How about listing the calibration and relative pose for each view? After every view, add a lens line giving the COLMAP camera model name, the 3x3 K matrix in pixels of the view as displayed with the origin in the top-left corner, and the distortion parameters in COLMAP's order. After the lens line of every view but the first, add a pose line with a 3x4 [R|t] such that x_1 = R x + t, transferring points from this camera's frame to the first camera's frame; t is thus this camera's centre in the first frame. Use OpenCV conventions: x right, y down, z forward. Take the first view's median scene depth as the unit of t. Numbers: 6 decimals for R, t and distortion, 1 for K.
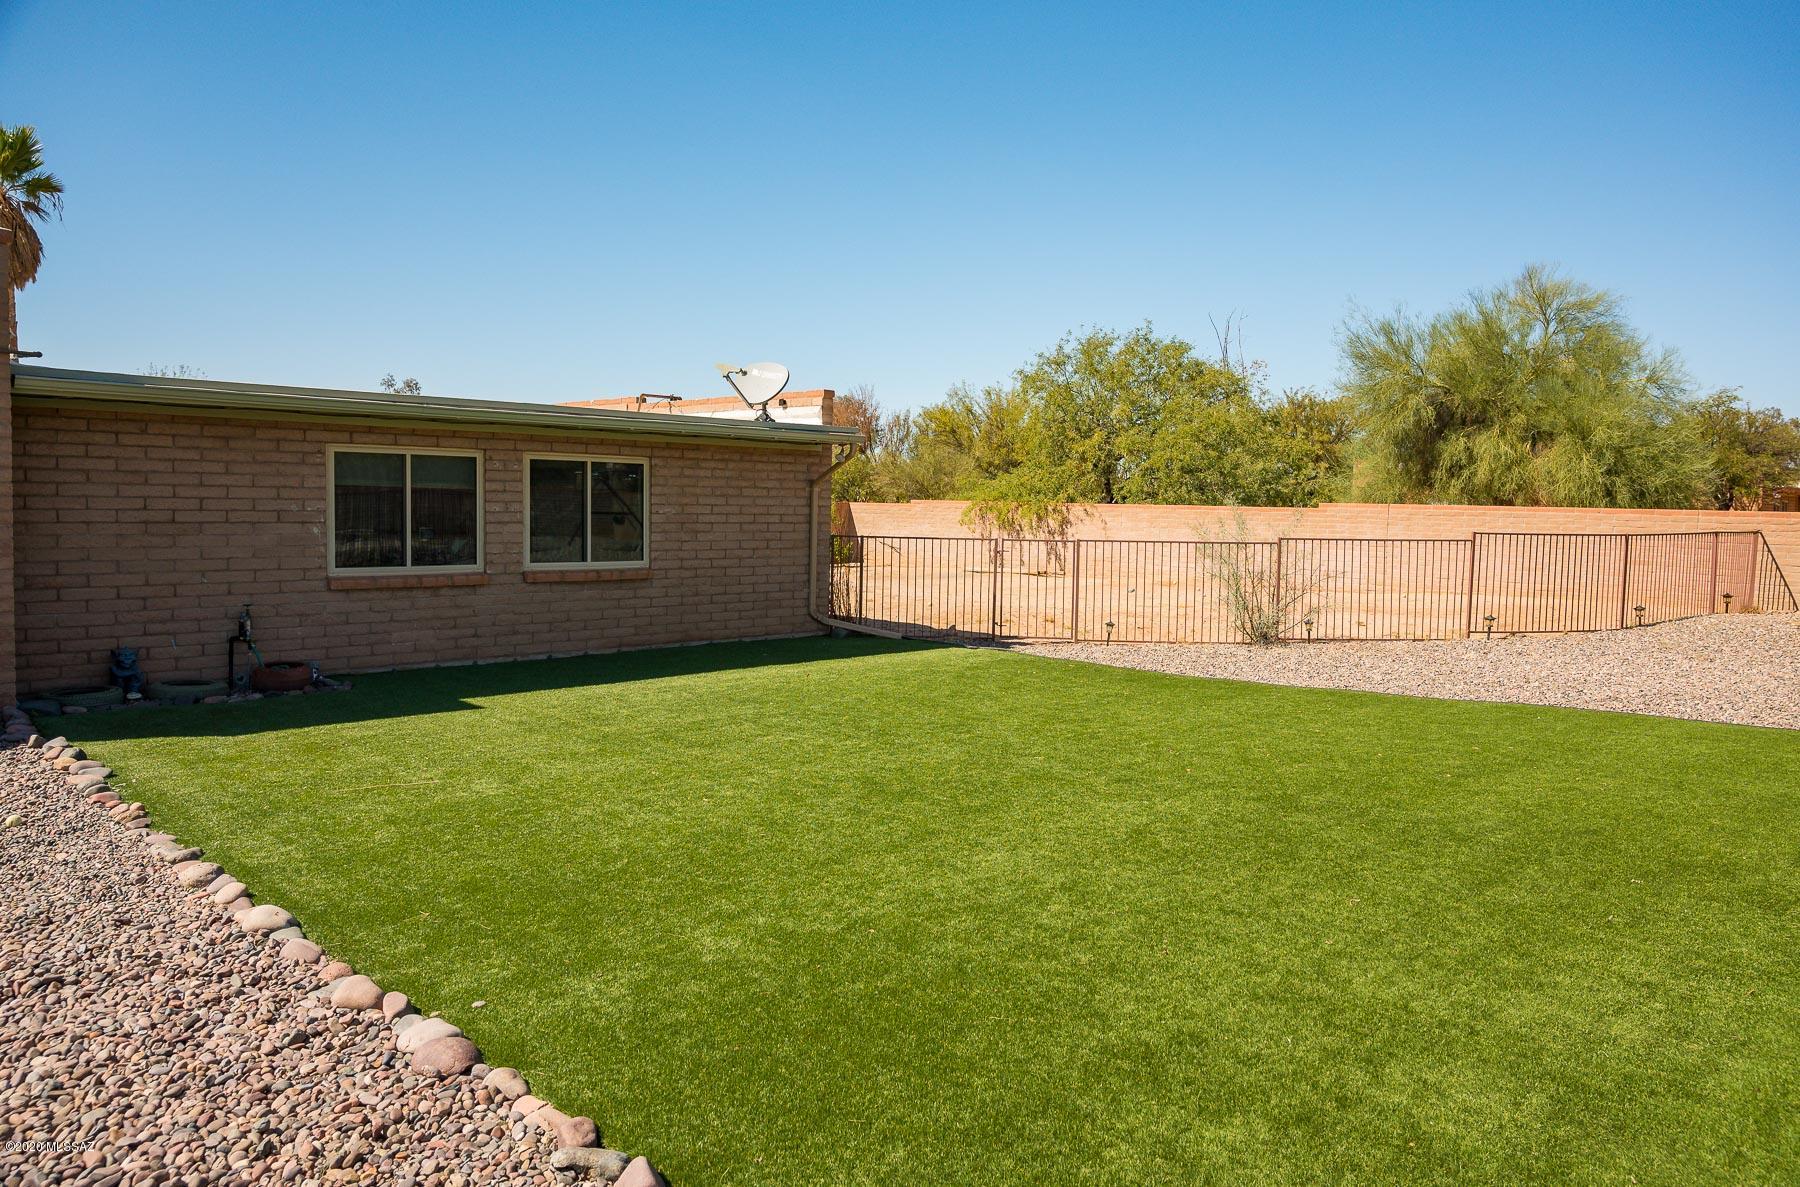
lens RADIAL K [[1219.4, 0, 900.0], [0, 1219.4, 593.5], [0, 0, 1]] dist [-0.006620, -0.001368]
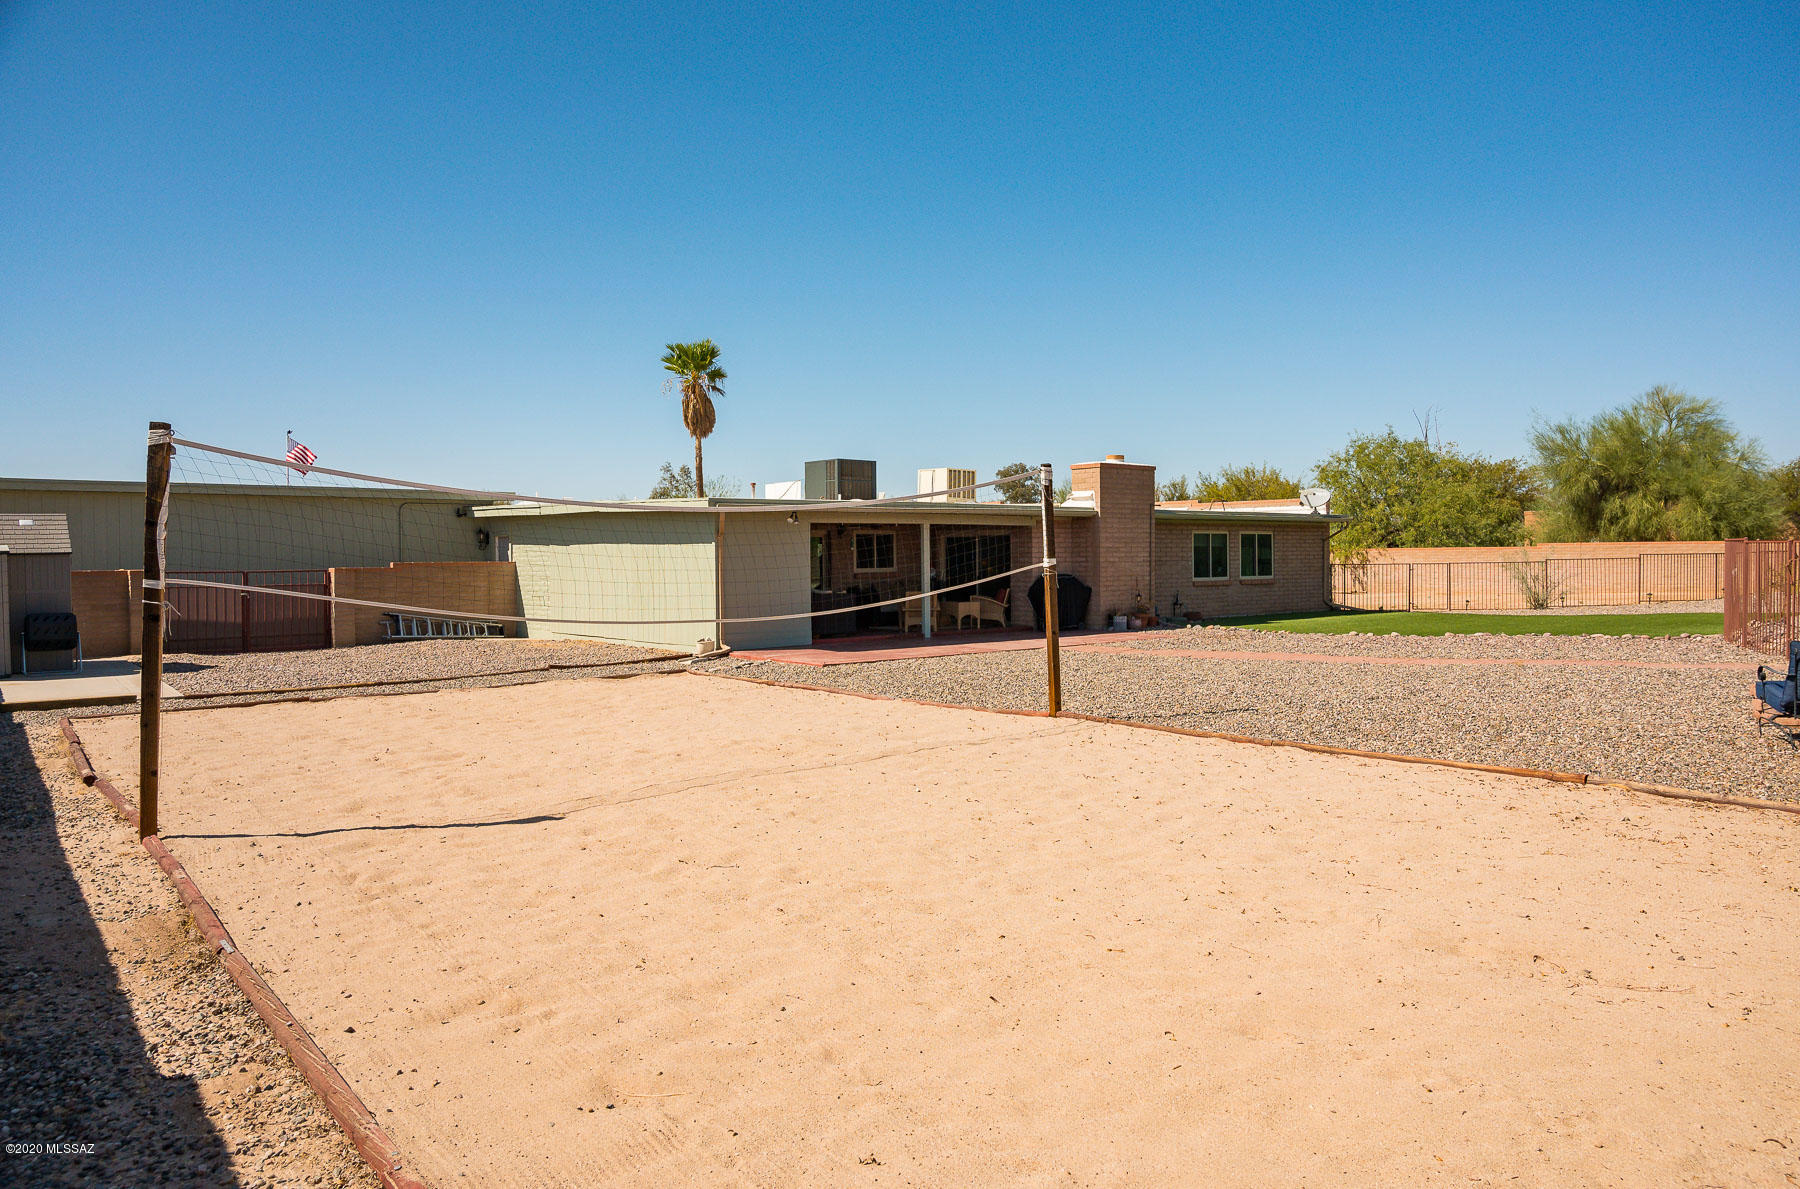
lens RADIAL K [[1267.8, 0, 900.0], [0, 1267.8, 594.5], [0, 0, 1]] dist [0.004829, 0.000652]
pose [[0.997547, -0.027410, -0.064408, -0.359738], [0.024302, 0.998525, -0.048556, 0.051566], [0.065644, 0.046872, 0.996742, -0.687609]]
